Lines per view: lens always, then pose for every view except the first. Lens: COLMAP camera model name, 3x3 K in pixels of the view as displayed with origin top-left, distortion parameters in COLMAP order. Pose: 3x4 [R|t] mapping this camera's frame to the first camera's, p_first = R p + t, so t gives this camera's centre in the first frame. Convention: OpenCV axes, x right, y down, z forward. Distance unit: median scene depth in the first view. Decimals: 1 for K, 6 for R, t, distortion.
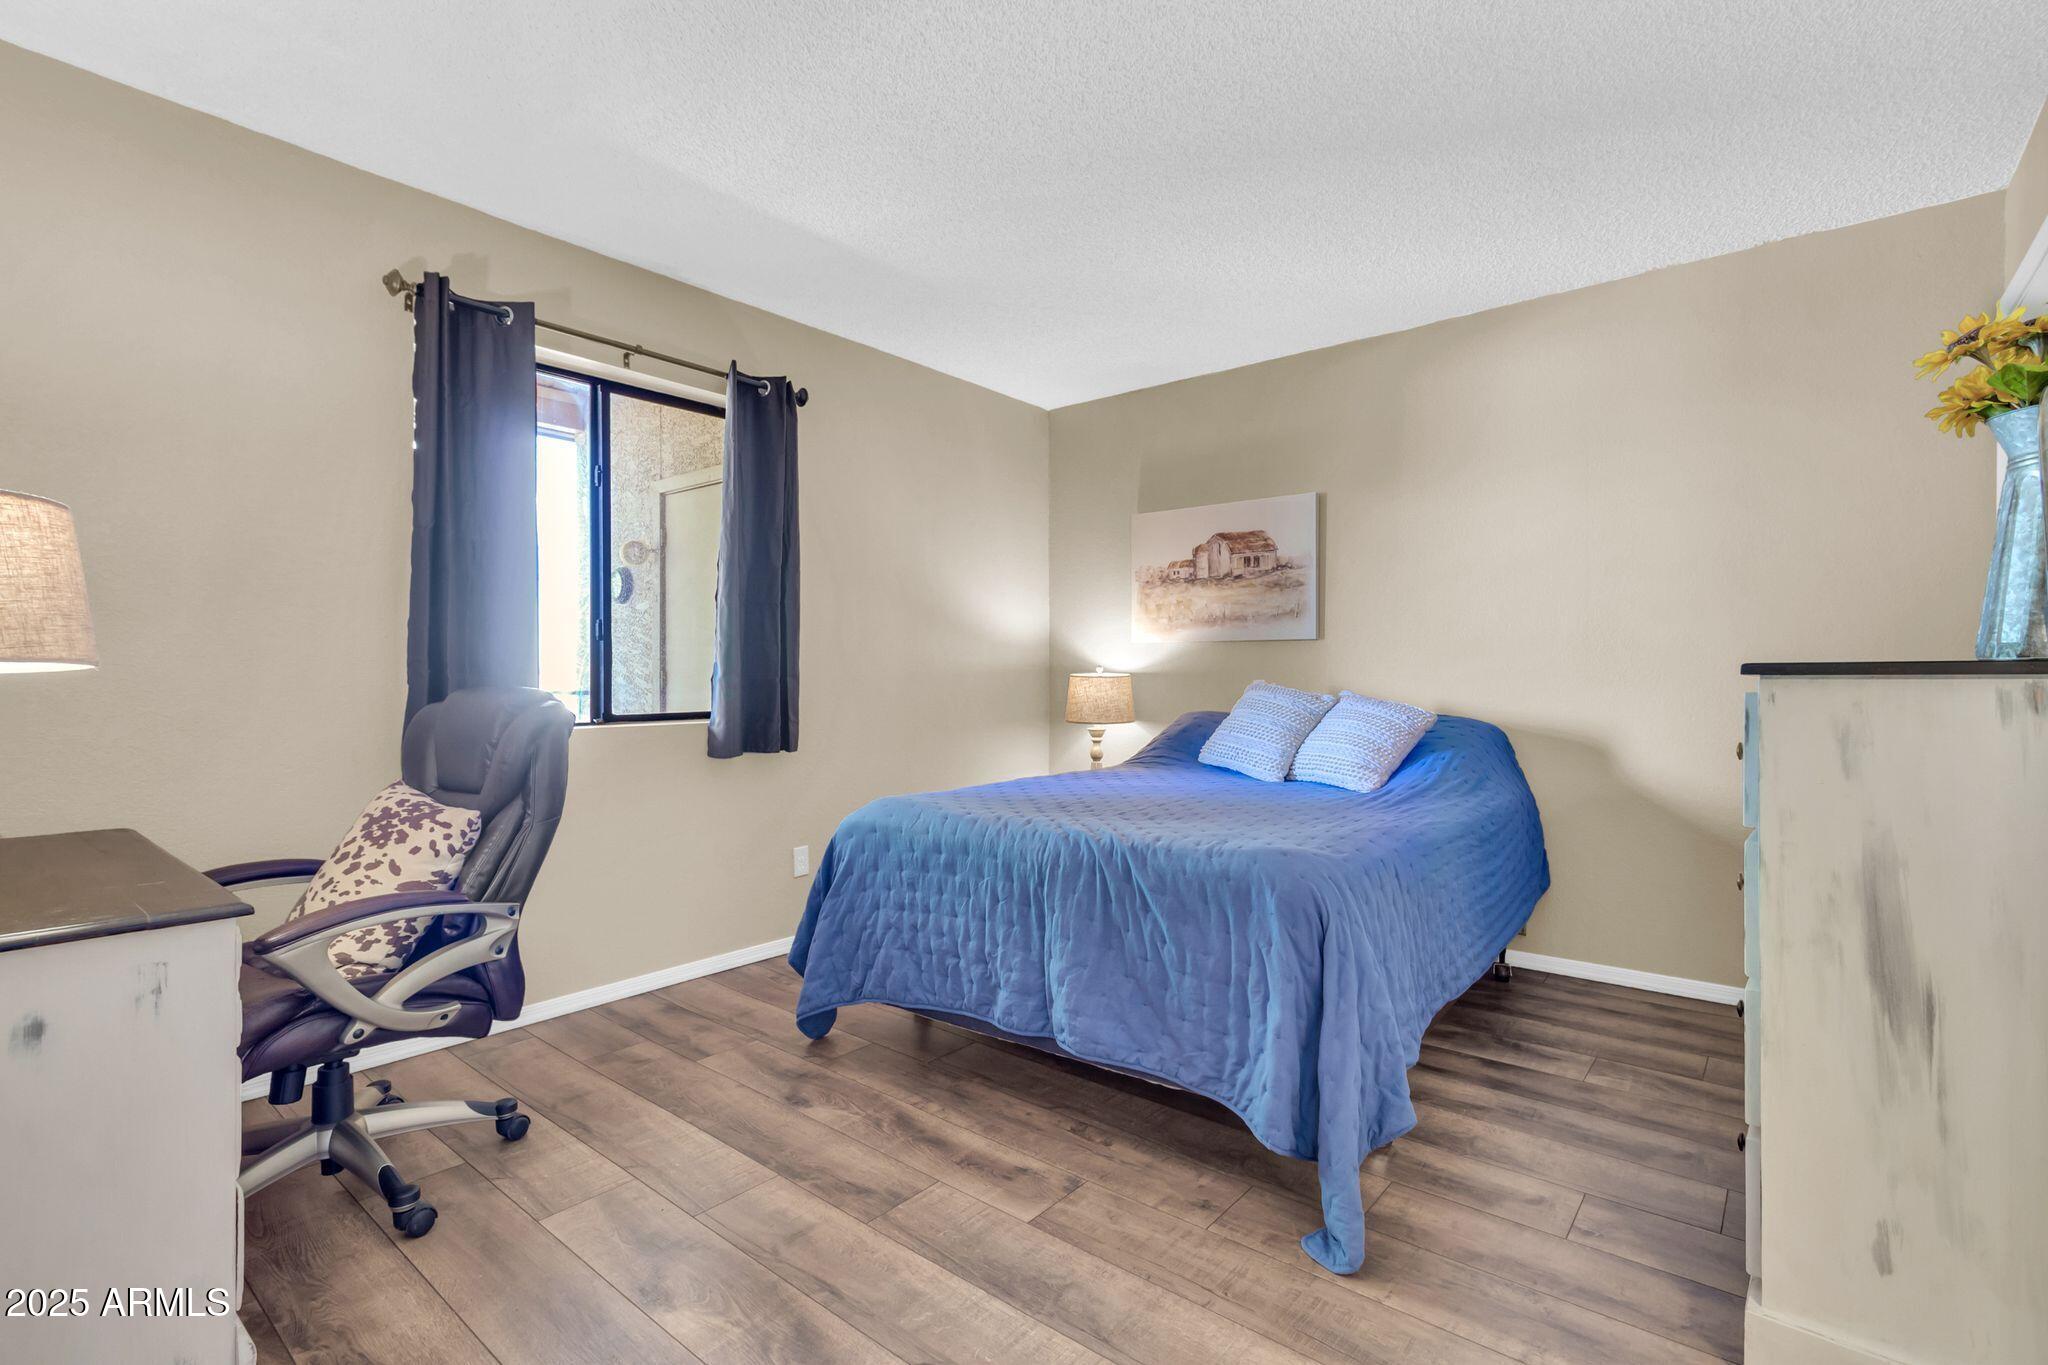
lens RADIAL K [[939.4, 0, 1035.1], [0, 939.4, 677.7], [0, 0, 1]] dist [0.004619, -0.000063]
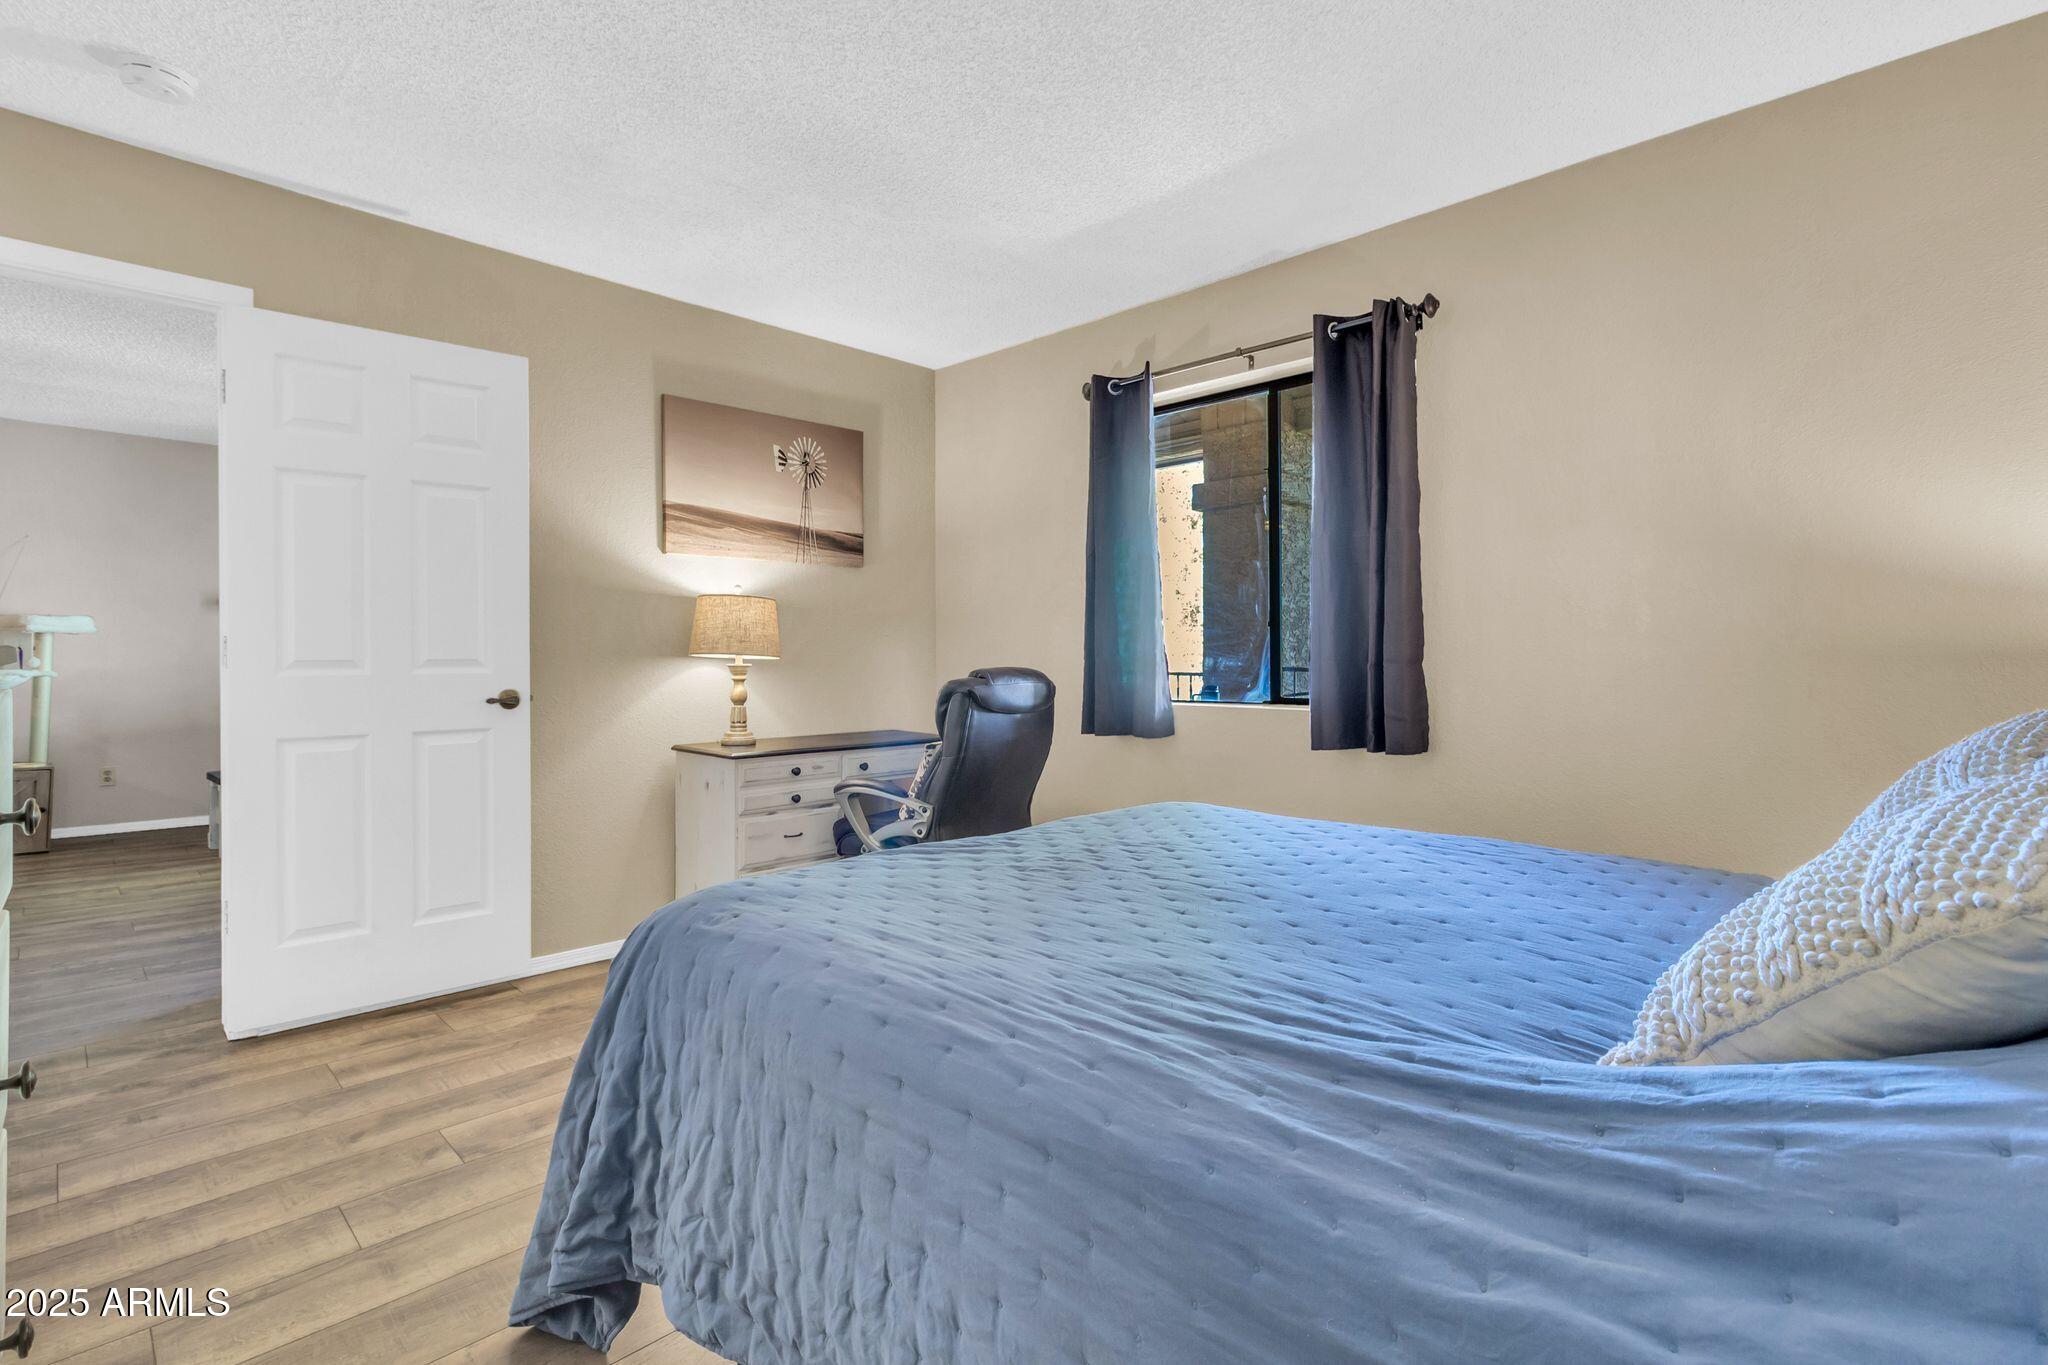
lens RADIAL K [[948.5, 0, 1032.3], [0, 948.5, 667.9], [0, 0, 1]] dist [0.003972, 0.000161]
pose [[-0.099209, 0.002957, -0.995062, 0.628485], [-0.003762, 0.999987, 0.003347, 0.005587], [0.995059, 0.004076, -0.099197, 0.823100]]
